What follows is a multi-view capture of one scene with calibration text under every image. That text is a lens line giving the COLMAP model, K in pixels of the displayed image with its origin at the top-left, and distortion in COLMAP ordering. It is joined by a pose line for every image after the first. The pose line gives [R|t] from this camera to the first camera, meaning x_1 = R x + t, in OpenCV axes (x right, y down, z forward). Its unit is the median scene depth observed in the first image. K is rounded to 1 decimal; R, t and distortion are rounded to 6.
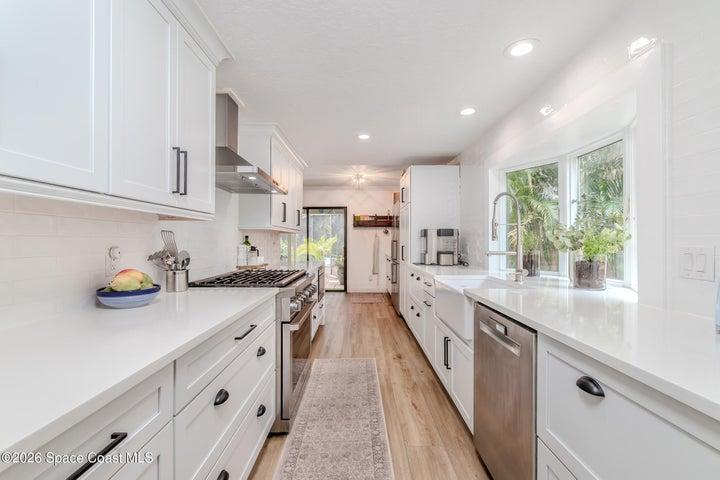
lens RADIAL K [[306.6, 0, 360.0], [0, 306.6, 240.0], [0, 0, 1]] dist [0.000358, 0.000141]
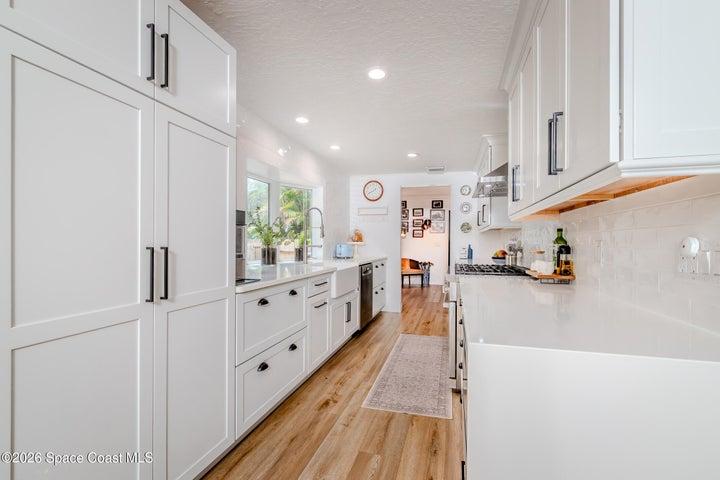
lens RADIAL K [[306.6, 0, 360.0], [0, 306.6, 240.0], [0, 0, 1]] dist [0.000358, 0.000141]
pose [[-0.954422, -0.004256, 0.298431, -0.159233], [-0.006218, 0.999965, -0.005623, 0.016589], [-0.298397, -0.007222, -0.954415, 1.742835]]
